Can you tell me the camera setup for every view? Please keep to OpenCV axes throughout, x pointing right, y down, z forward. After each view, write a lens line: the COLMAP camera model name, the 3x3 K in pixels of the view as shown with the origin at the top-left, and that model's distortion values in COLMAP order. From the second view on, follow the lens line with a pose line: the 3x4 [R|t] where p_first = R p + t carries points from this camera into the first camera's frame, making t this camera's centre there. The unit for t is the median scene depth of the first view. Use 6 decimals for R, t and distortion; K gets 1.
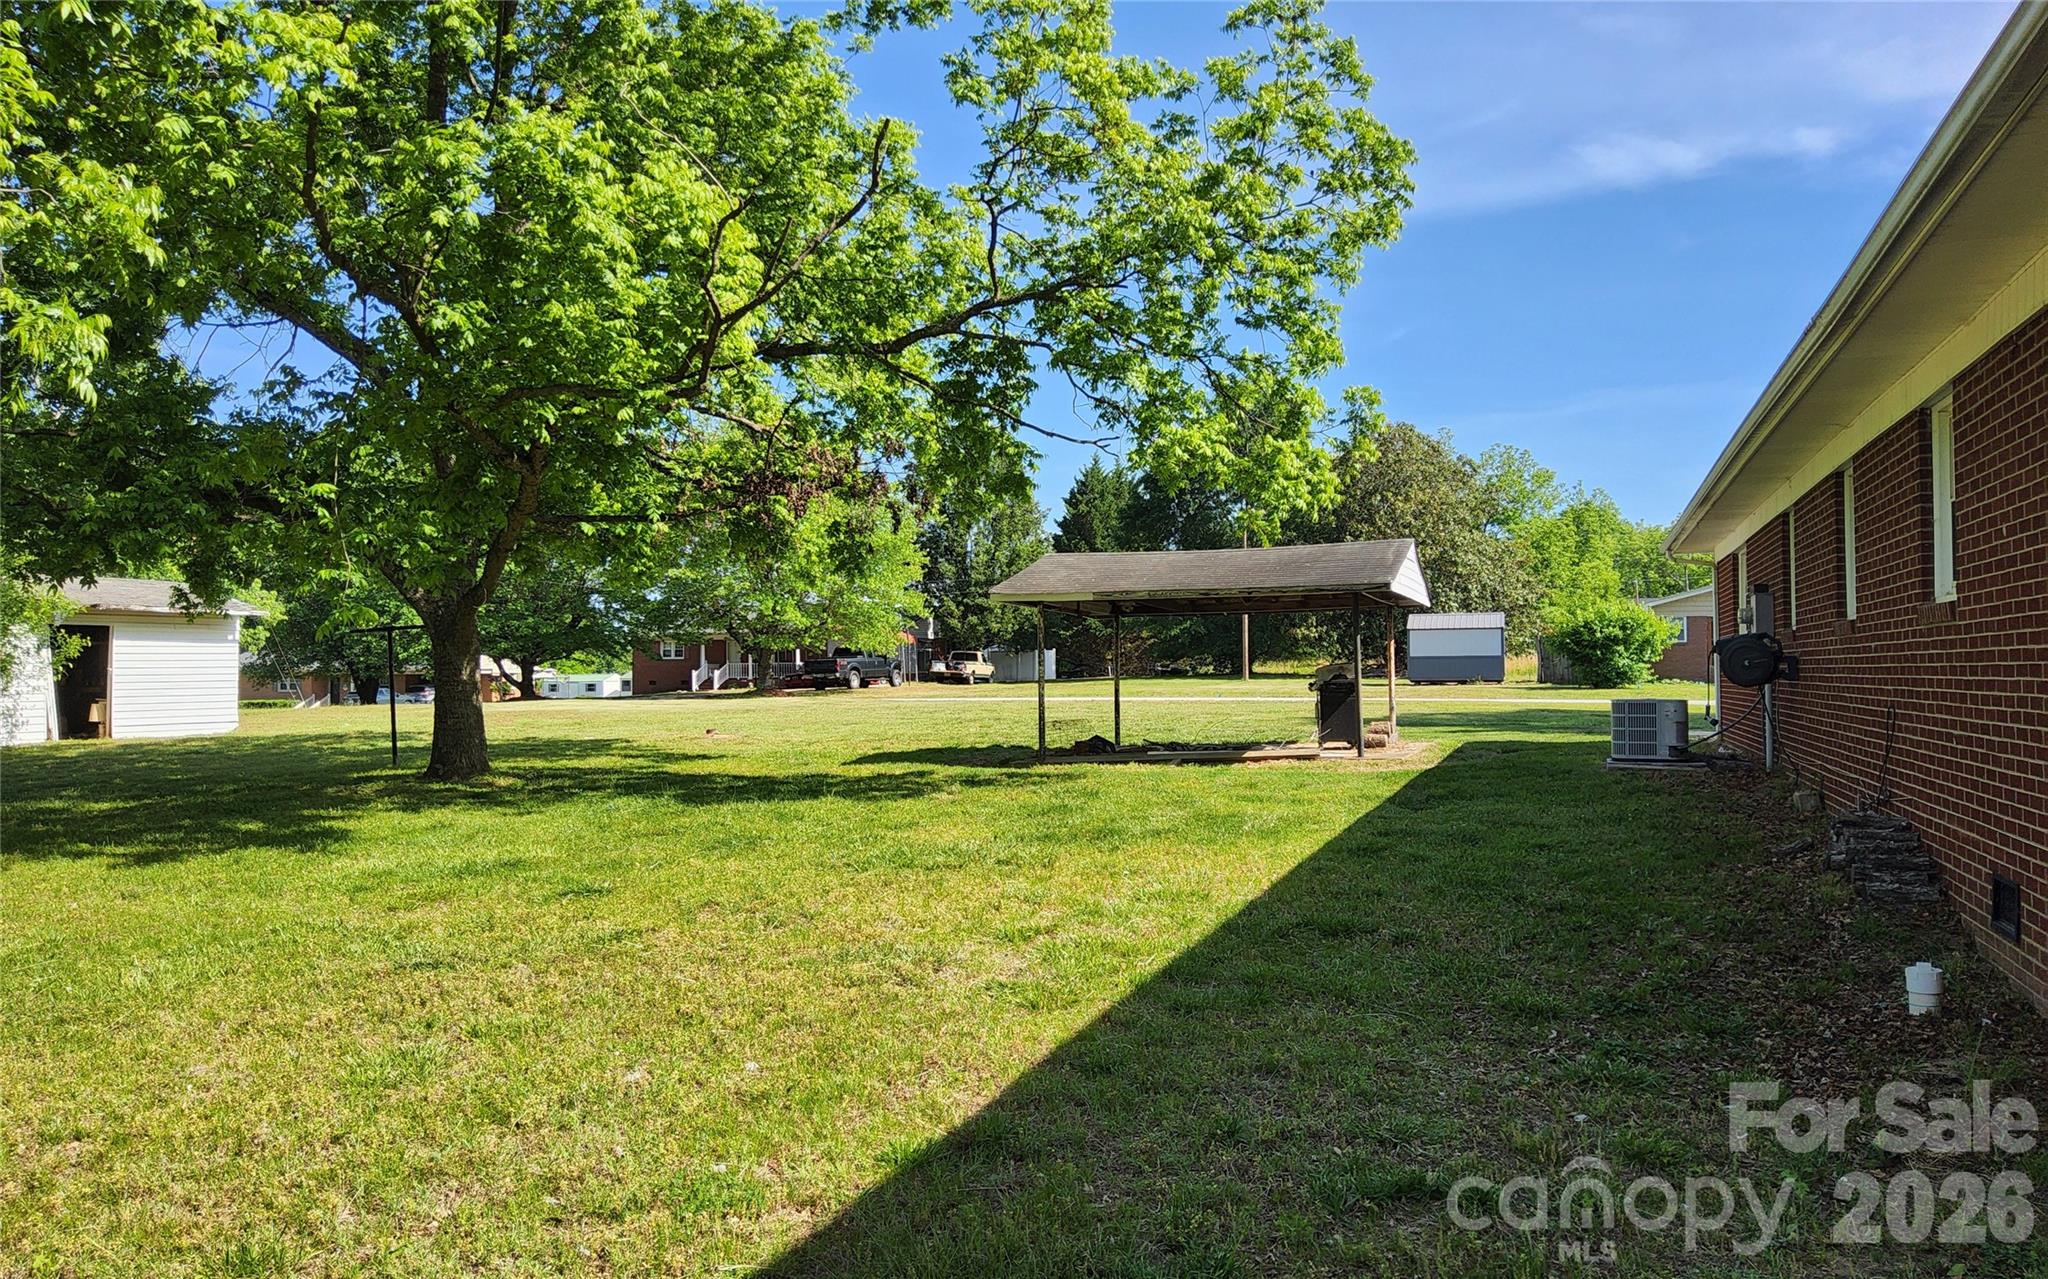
lens RADIAL K [[1517.7, 0, 1019.1], [0, 1517.7, 645.1], [0, 0, 1]] dist [0.046015, -0.080724]
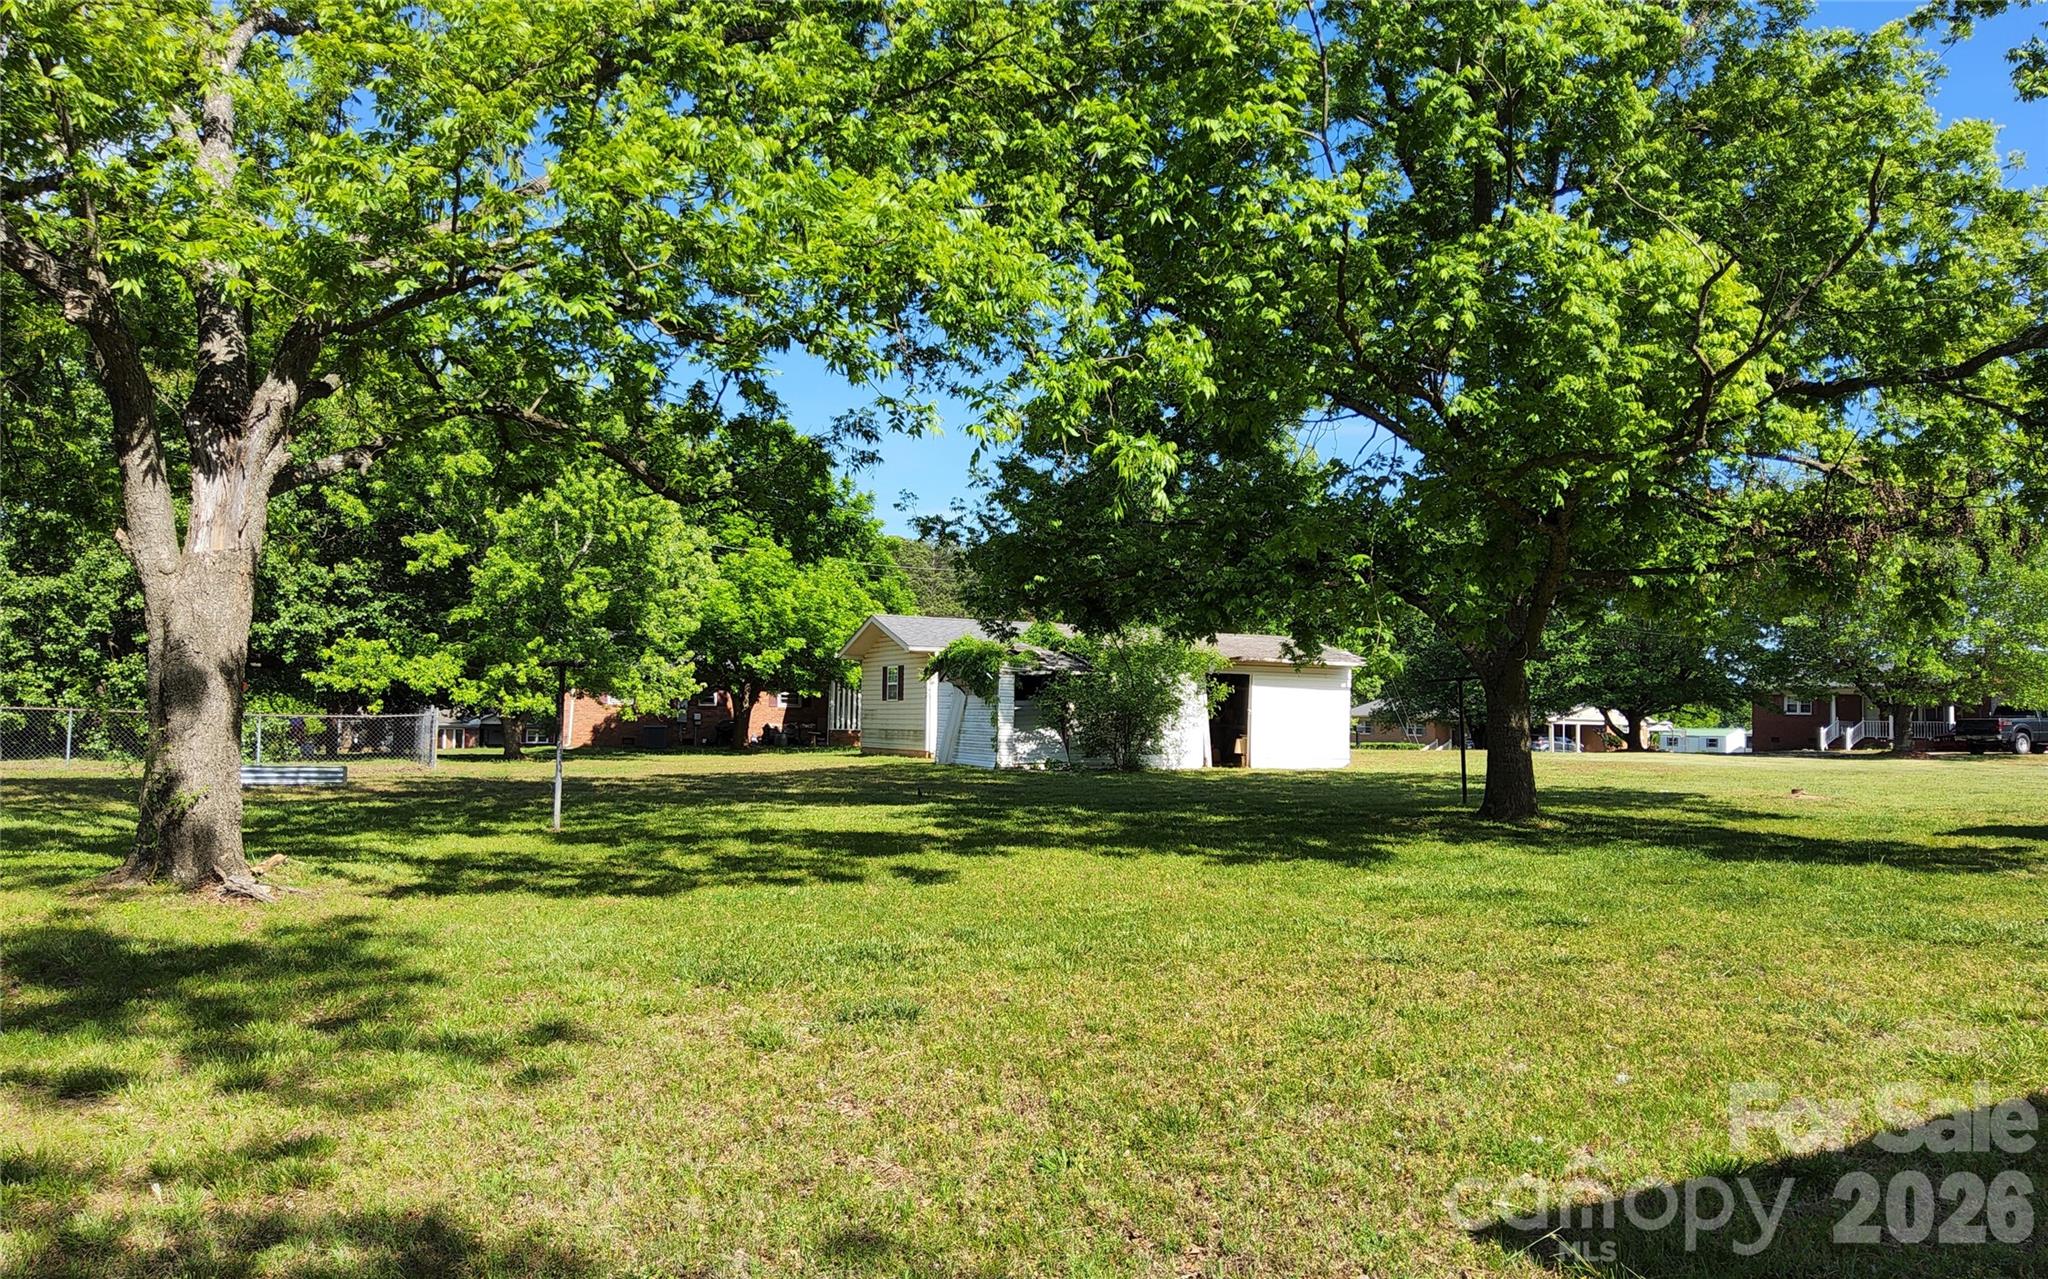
lens RADIAL K [[1517.7, 0, 1045.1], [0, 1517.7, 647.6], [0, 0, 1]] dist [0.046015, -0.080724]
pose [[0.770889, -0.005276, -0.636948, 0.093643], [-0.015032, 0.999536, -0.026473, 0.000755], [0.636792, 0.029983, 0.770452, -0.055496]]
